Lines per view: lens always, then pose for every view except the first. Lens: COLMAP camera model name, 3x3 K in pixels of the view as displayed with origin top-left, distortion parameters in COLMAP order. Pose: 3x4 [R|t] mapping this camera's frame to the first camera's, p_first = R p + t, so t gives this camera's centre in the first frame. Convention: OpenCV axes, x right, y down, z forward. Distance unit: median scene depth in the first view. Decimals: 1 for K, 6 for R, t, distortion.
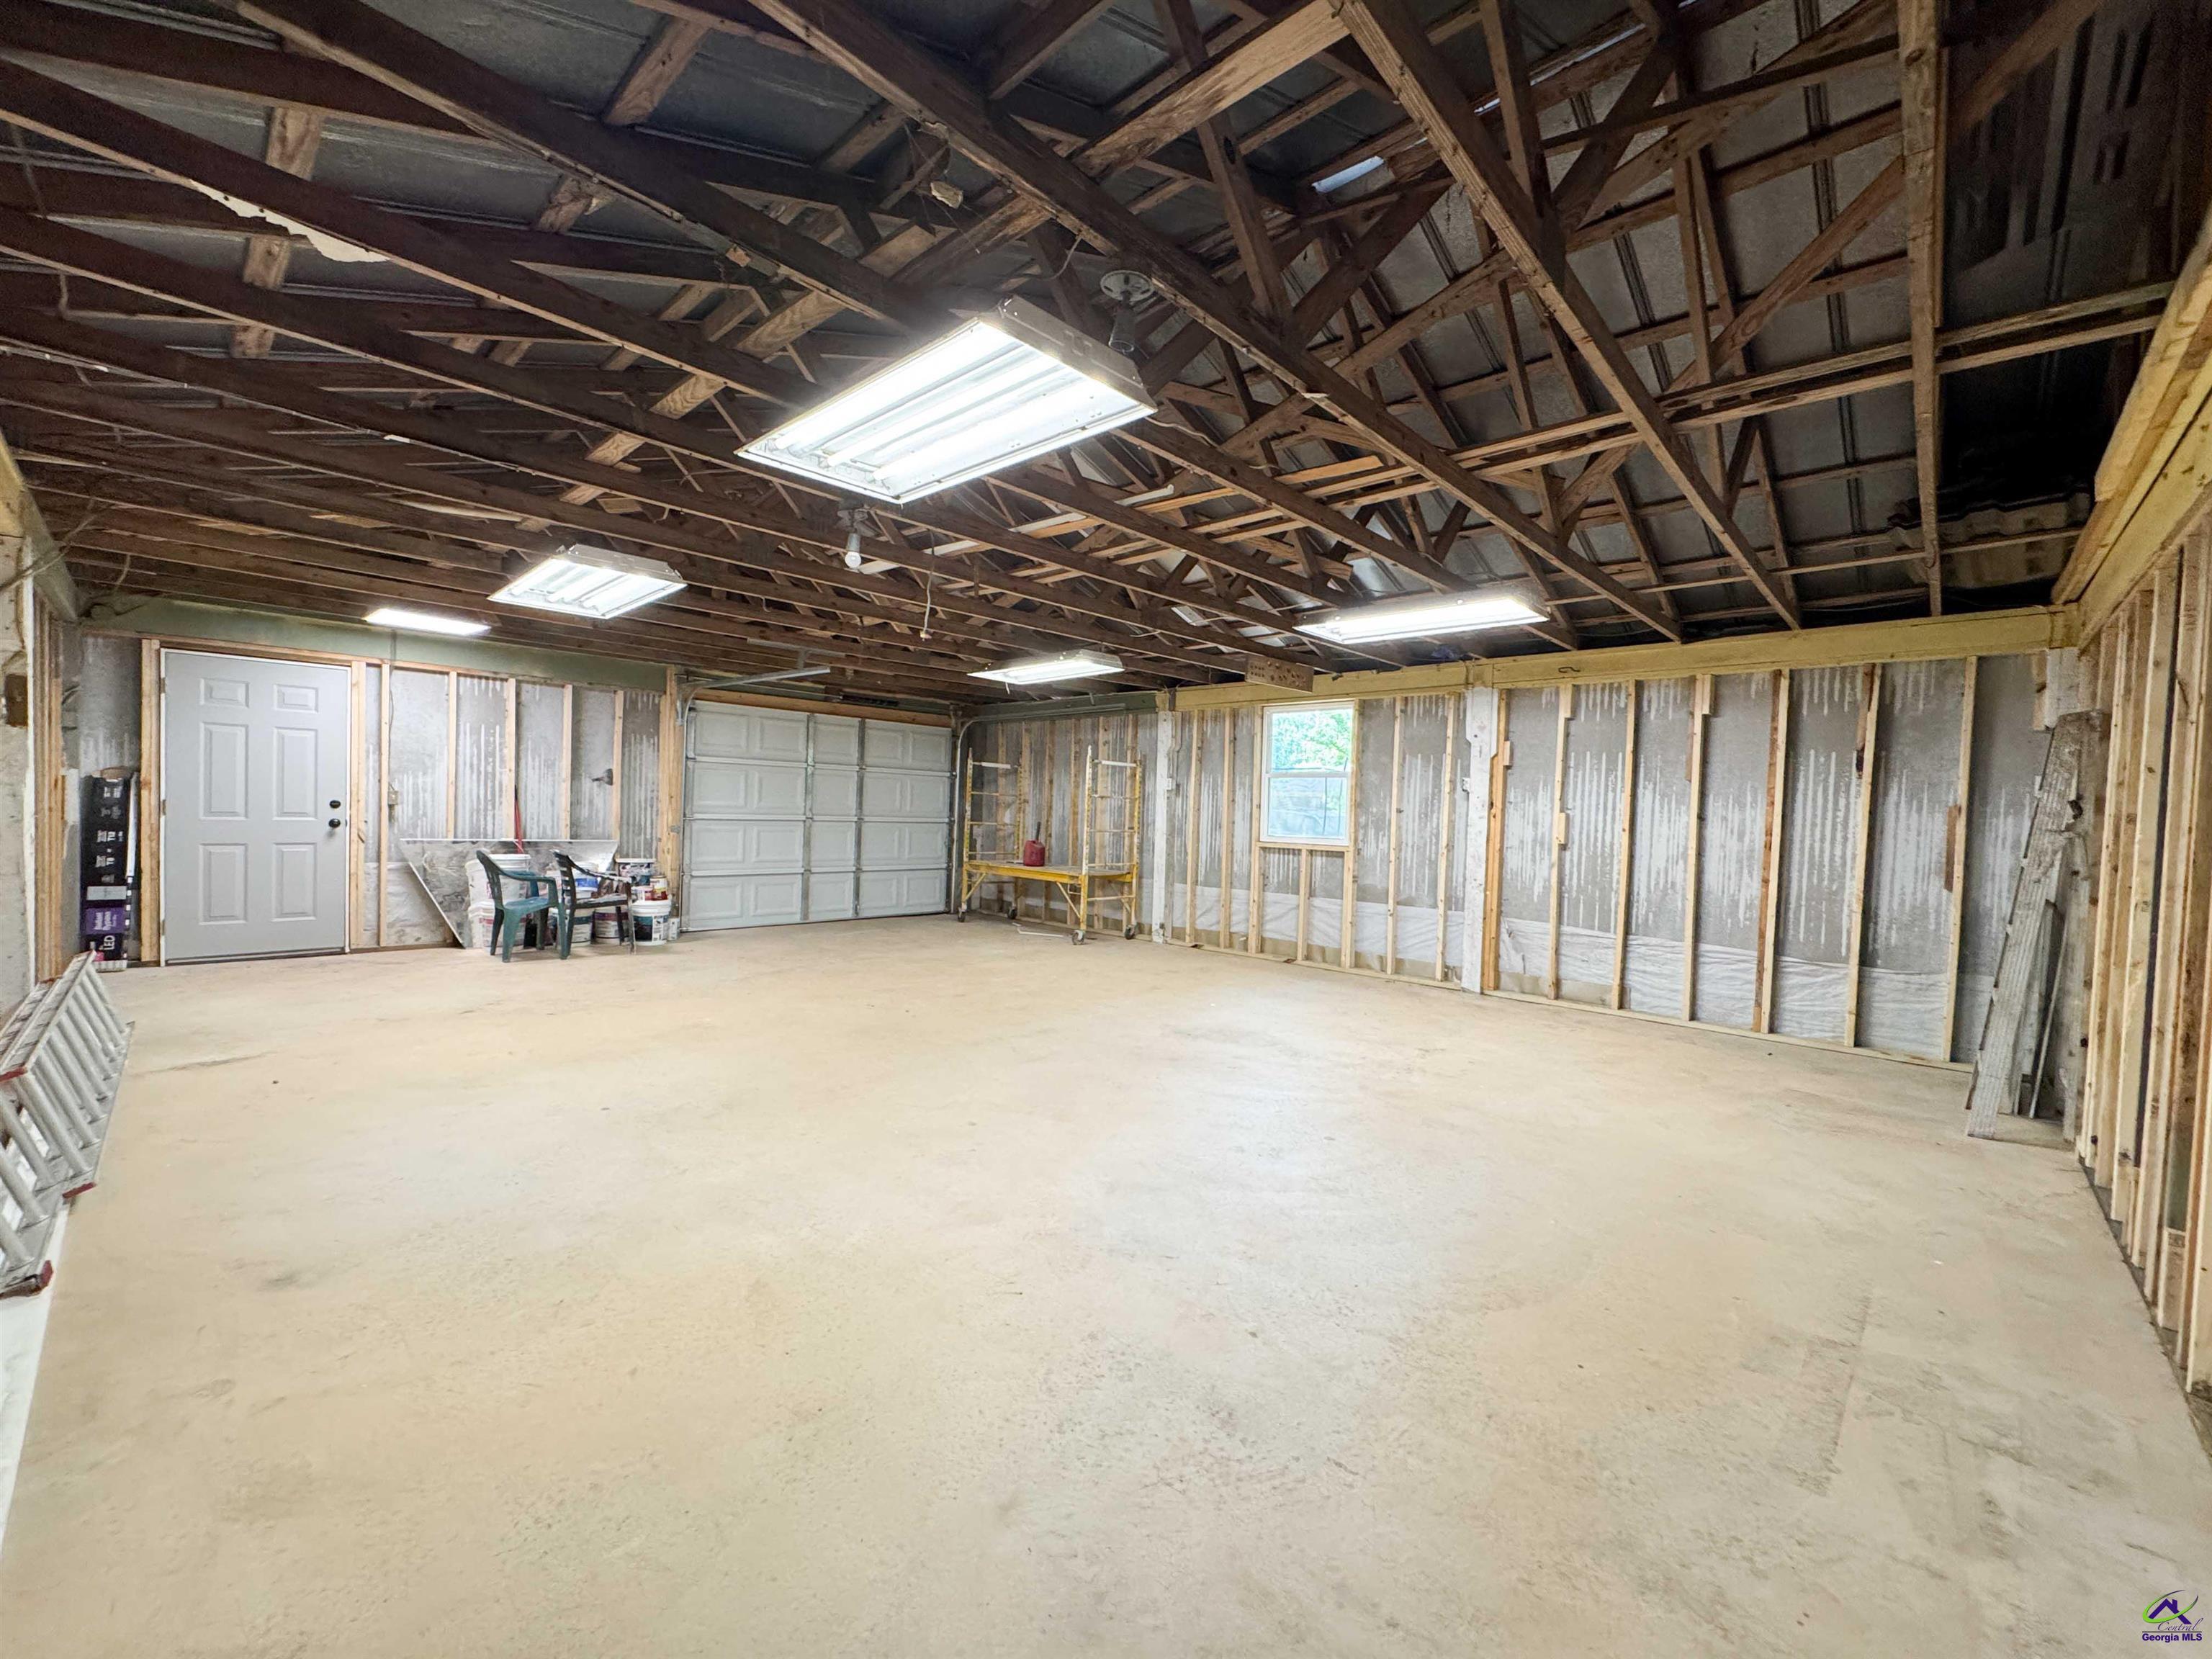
lens RADIAL K [[890.4, 0, 1106.0], [0, 890.4, 829.5], [0, 0, 1]] dist [-0.001413, -0.000130]
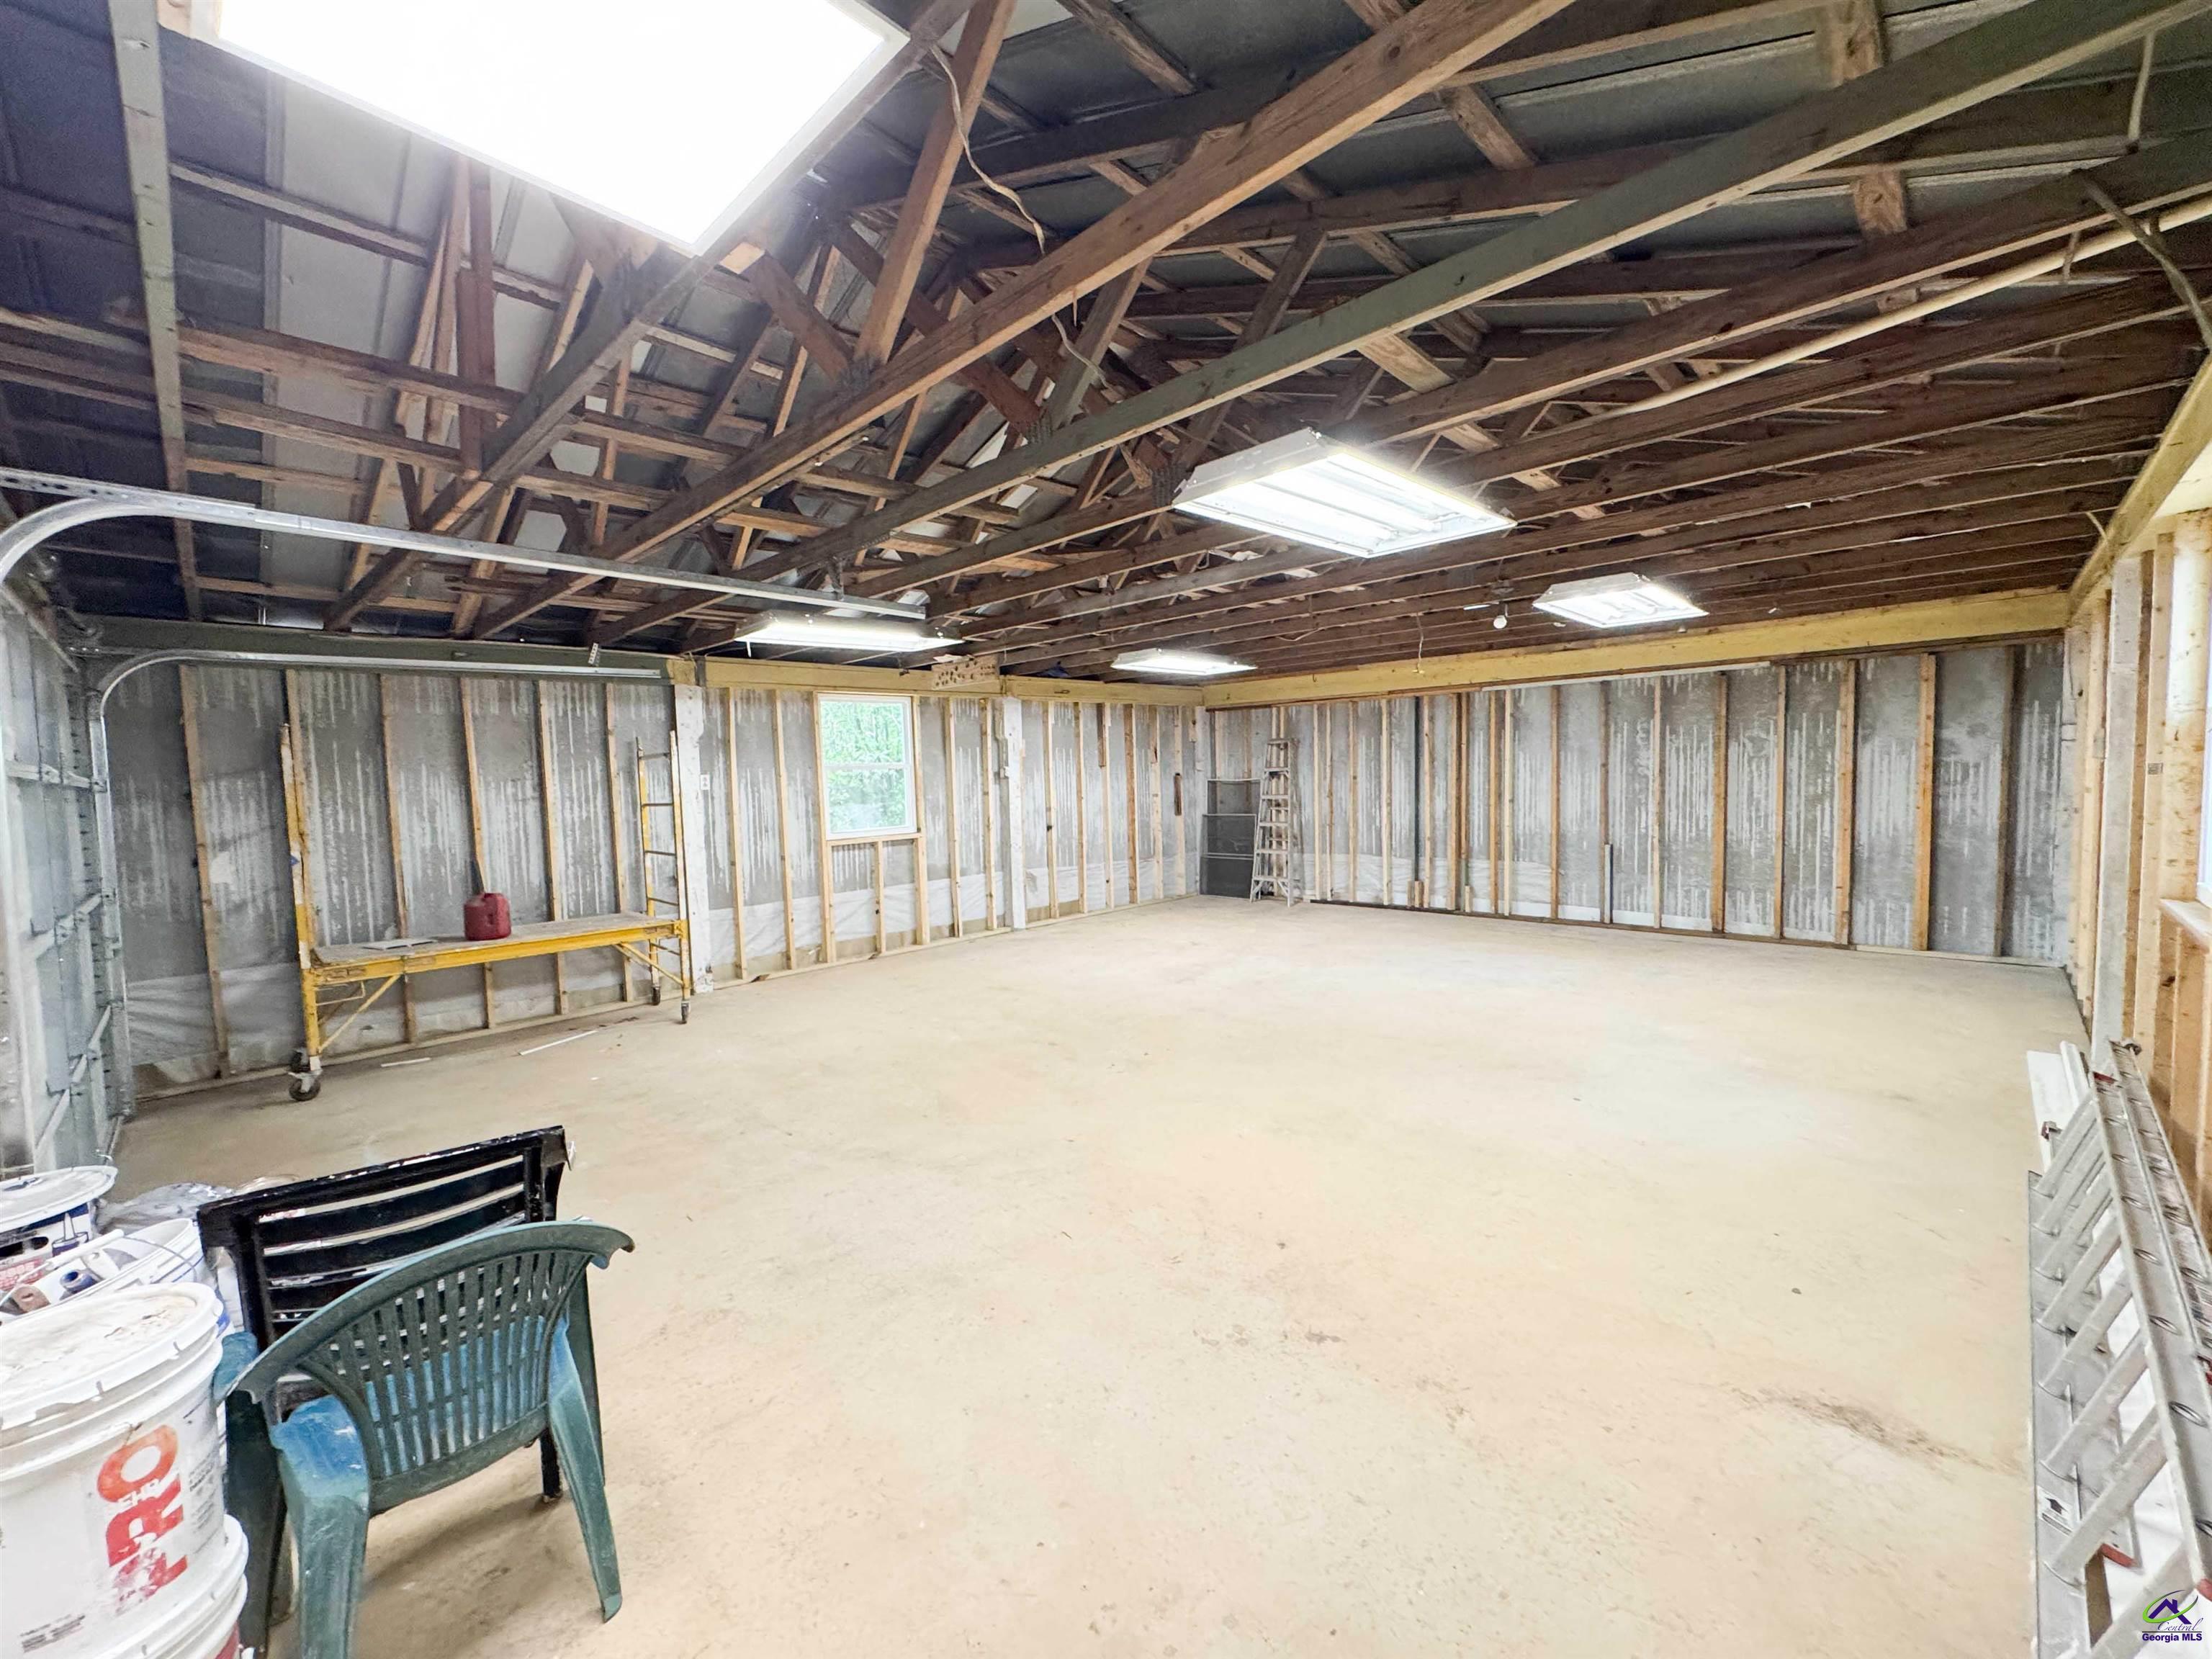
lens RADIAL K [[890.4, 0, 1106.0], [0, 890.4, 829.5], [0, 0, 1]] dist [-0.001413, -0.000130]
pose [[0.023196, -0.095030, 0.995204, -0.523462], [0.059367, 0.993846, 0.093517, -0.047526], [-0.997967, 0.056913, 0.028695, 0.491291]]
